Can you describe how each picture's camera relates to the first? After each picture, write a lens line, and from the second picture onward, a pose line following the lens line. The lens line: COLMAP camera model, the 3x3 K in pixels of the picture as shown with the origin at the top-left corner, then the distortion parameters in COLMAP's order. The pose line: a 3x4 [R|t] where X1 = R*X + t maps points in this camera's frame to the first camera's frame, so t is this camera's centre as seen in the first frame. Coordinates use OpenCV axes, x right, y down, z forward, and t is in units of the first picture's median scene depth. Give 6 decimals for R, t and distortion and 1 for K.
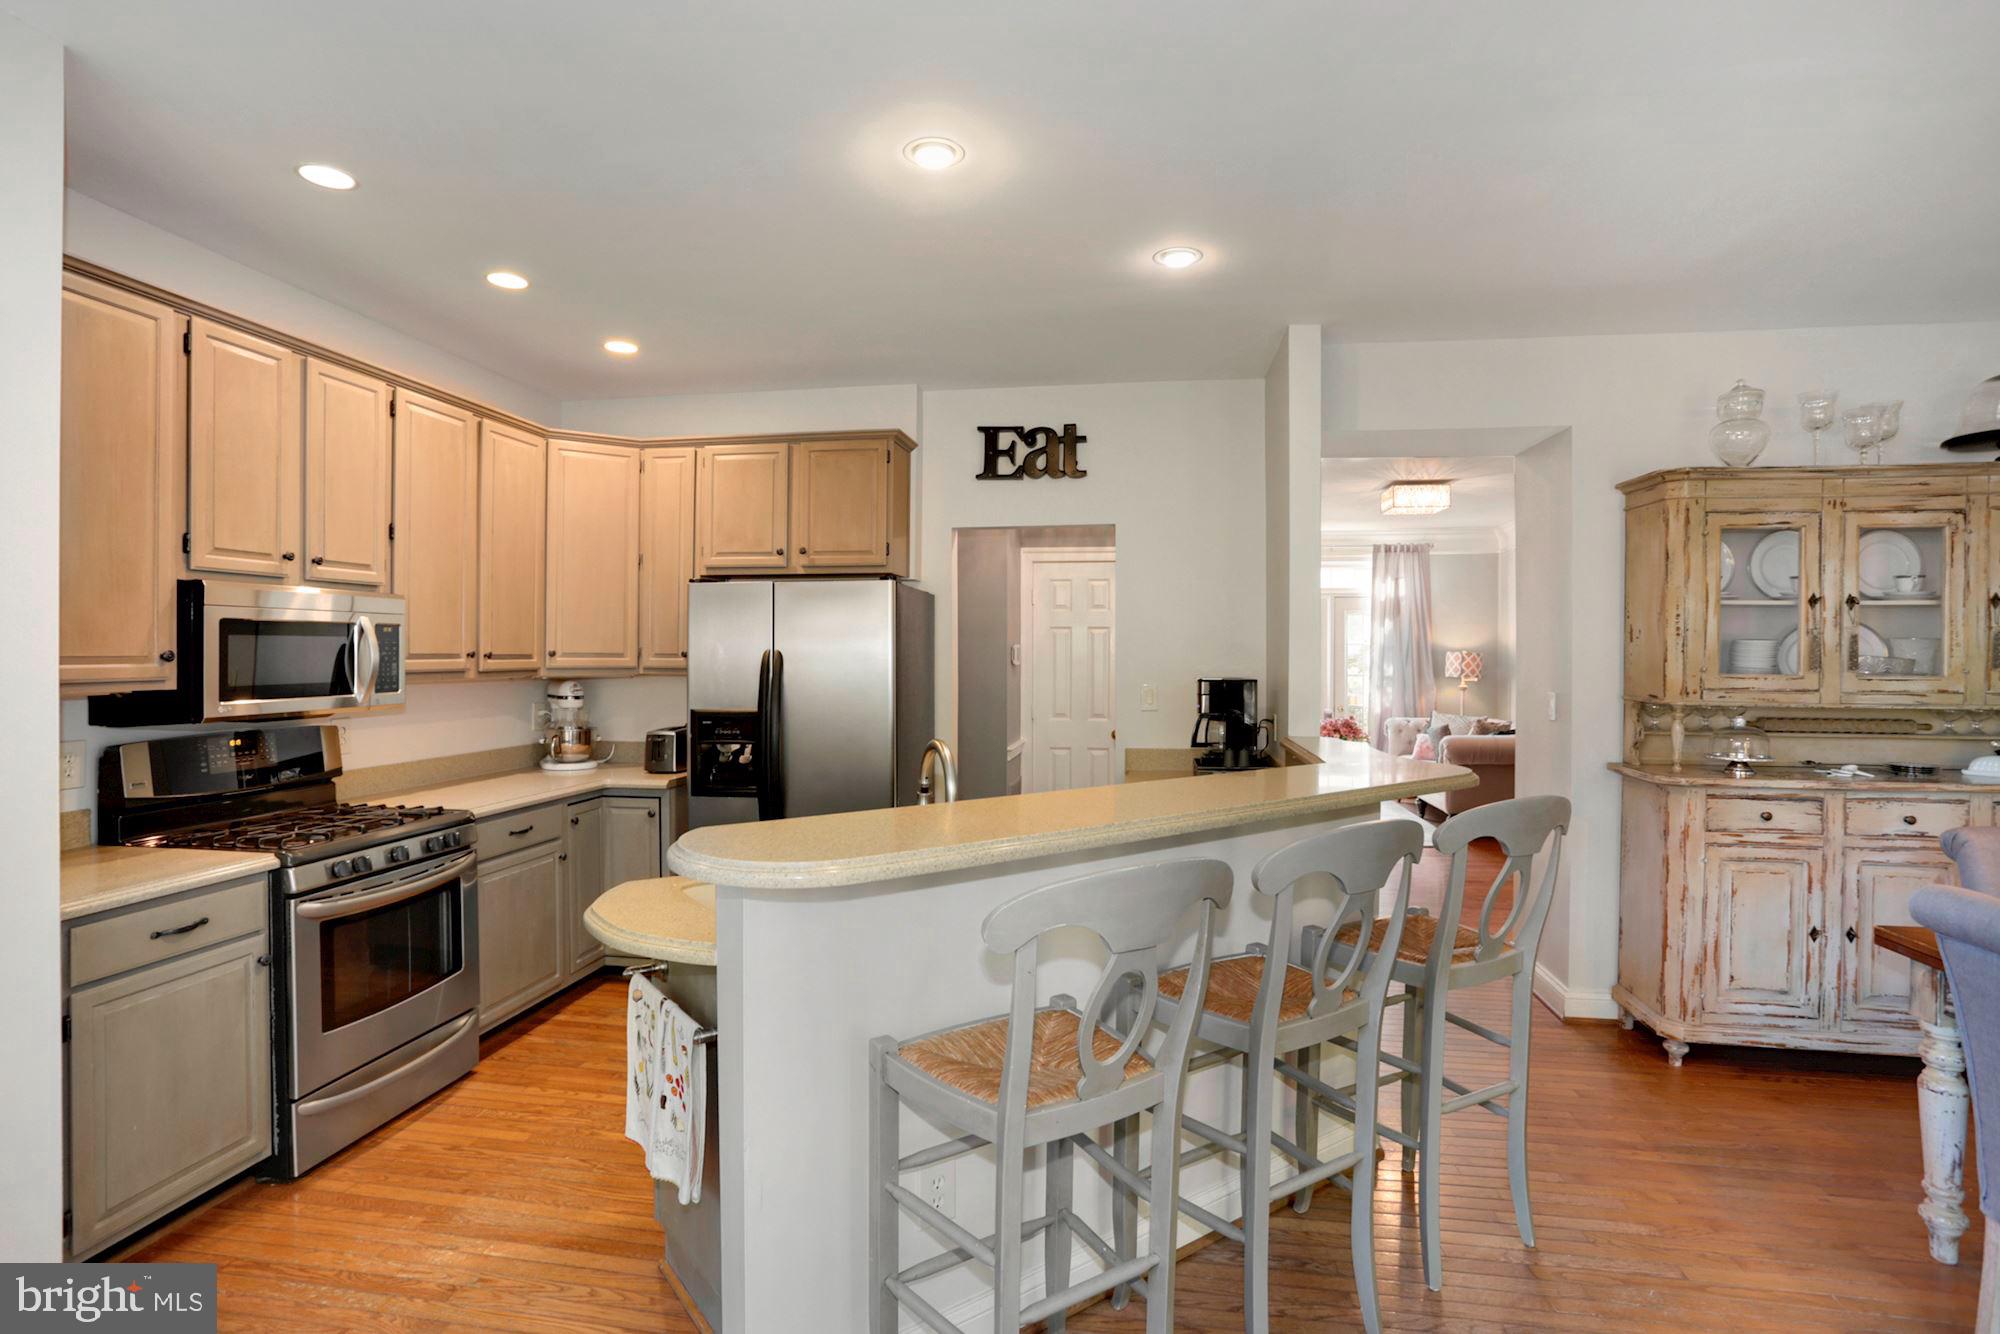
lens RADIAL K [[995.4, 0, 996.6], [0, 995.4, 661.3], [0, 0, 1]] dist [-0.062651, 0.029218]
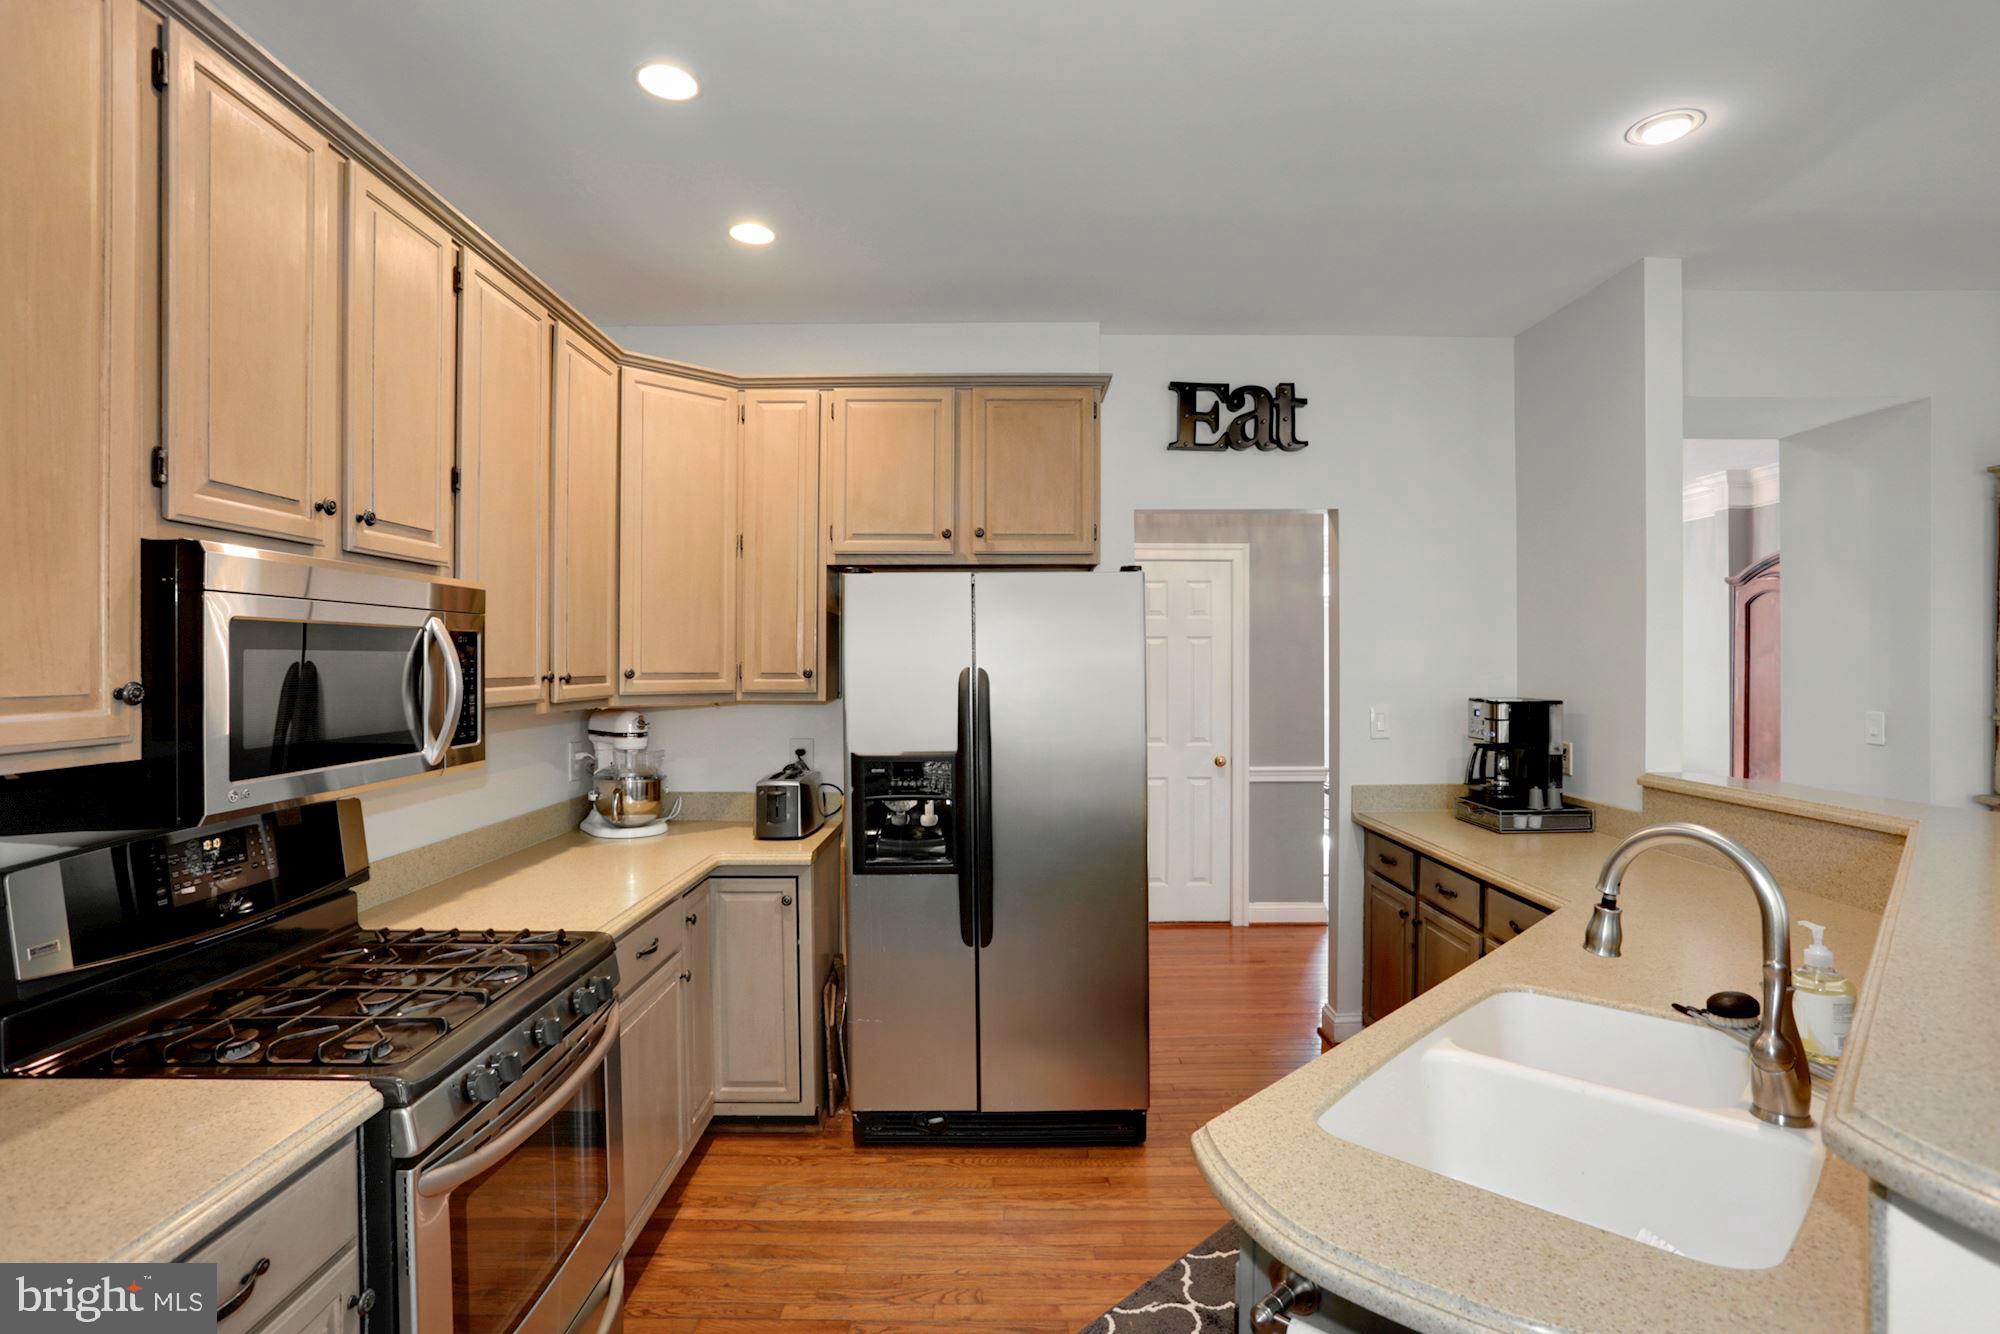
lens RADIAL K [[995.4, 0, 990.0], [0, 995.4, 668.9], [0, 0, 1]] dist [-0.062651, 0.029218]
pose [[0.987129, -0.006134, 0.159810, -0.389236], [0.006627, 0.999975, -0.002553, -0.010393], [-0.159790, 0.003579, 0.987144, 0.340800]]
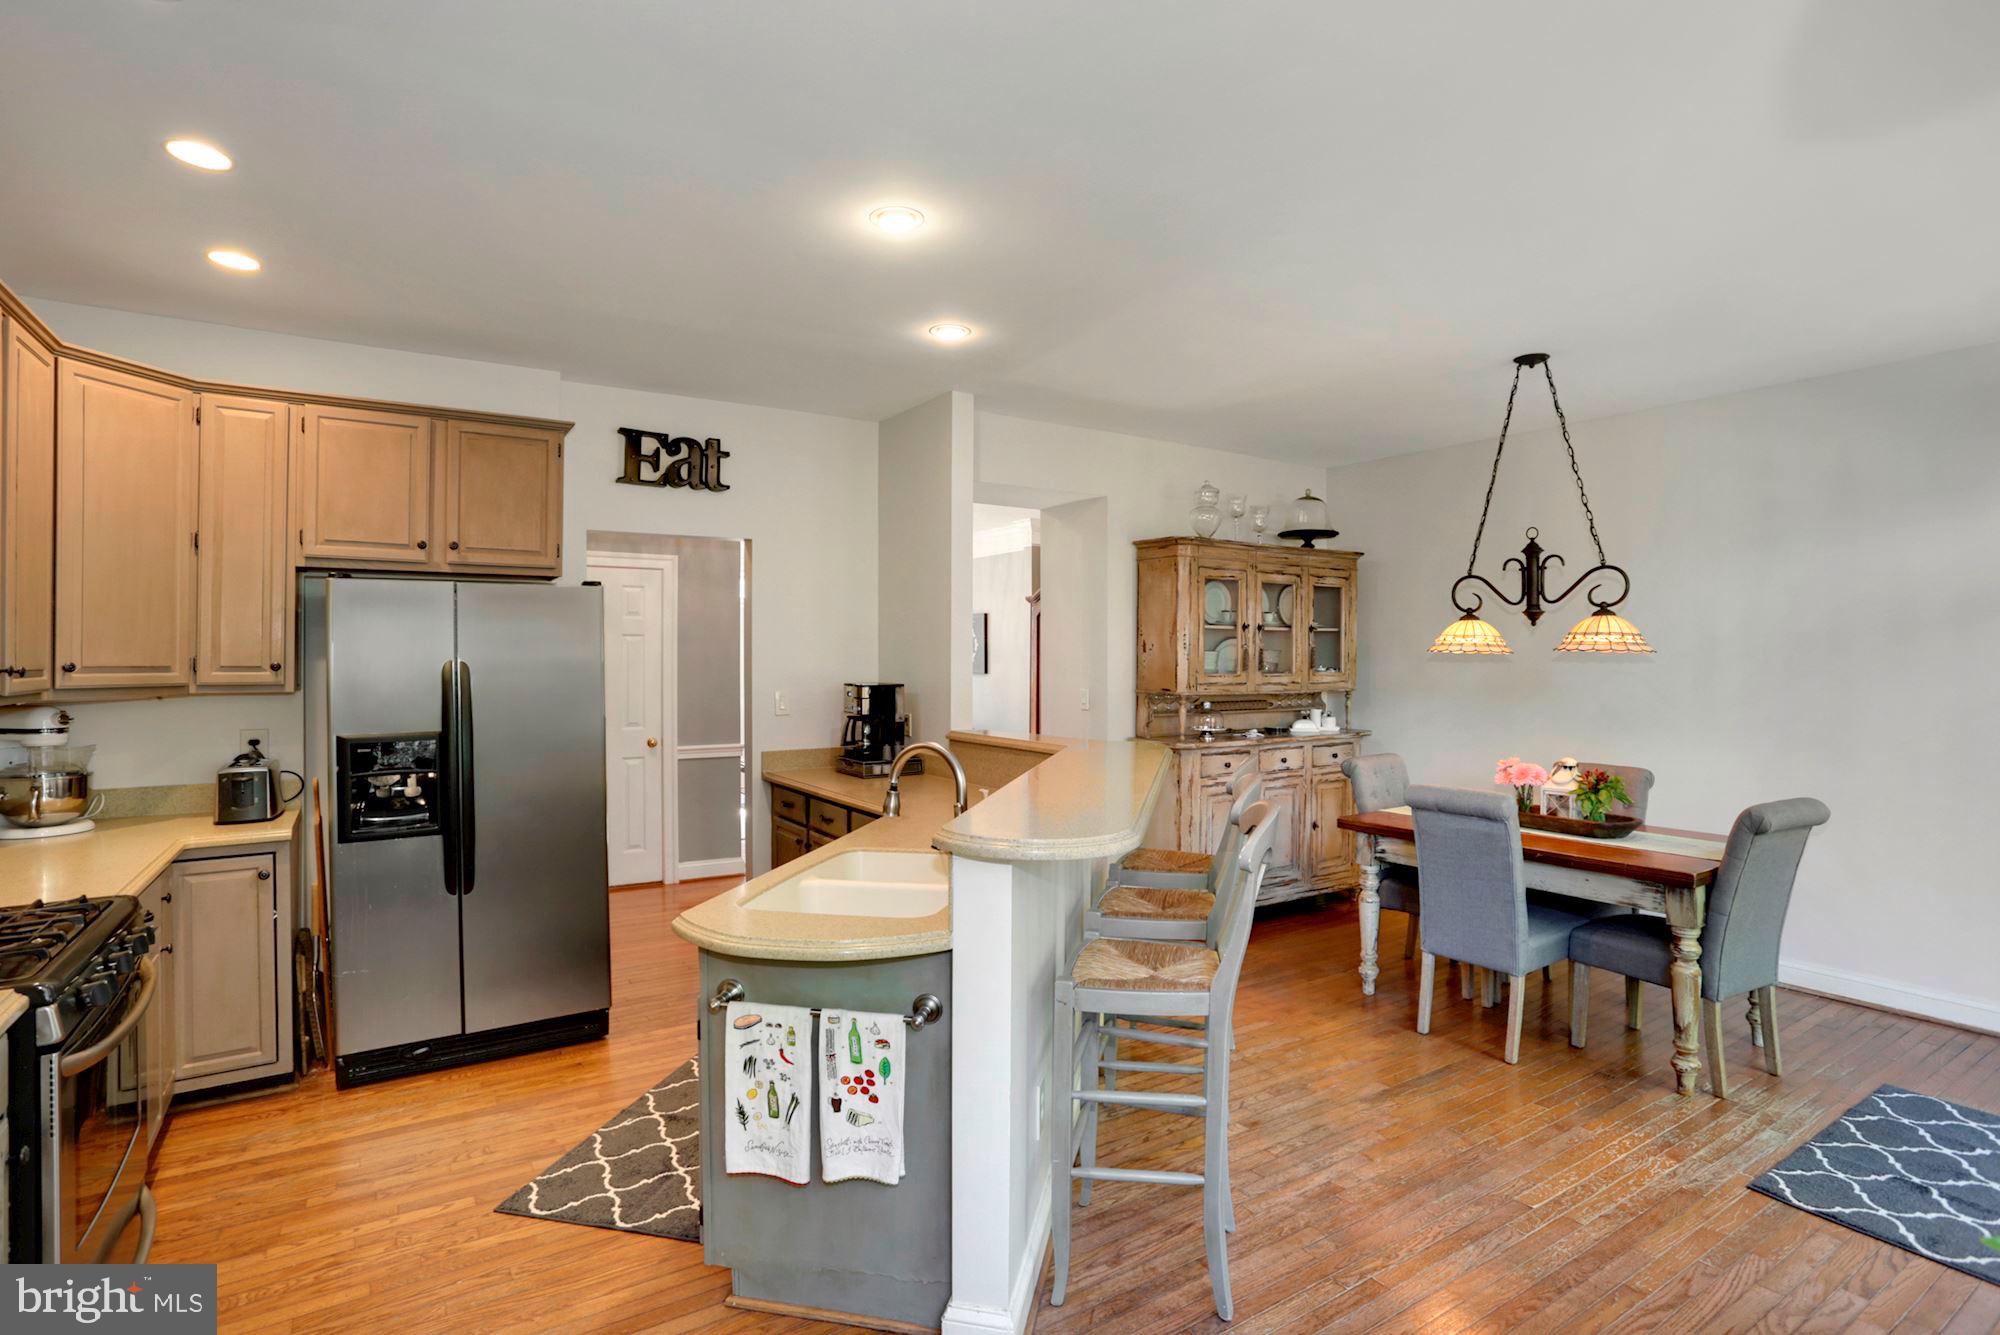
lens RADIAL K [[995.4, 0, 998.1], [0, 995.4, 656.0], [0, 0, 1]] dist [-0.062651, 0.029218]
pose [[0.736981, -0.002286, 0.675910, -0.534714], [0.008424, 0.999948, -0.005803, -0.008472], [-0.675861, 0.009970, 0.736962, 0.070618]]
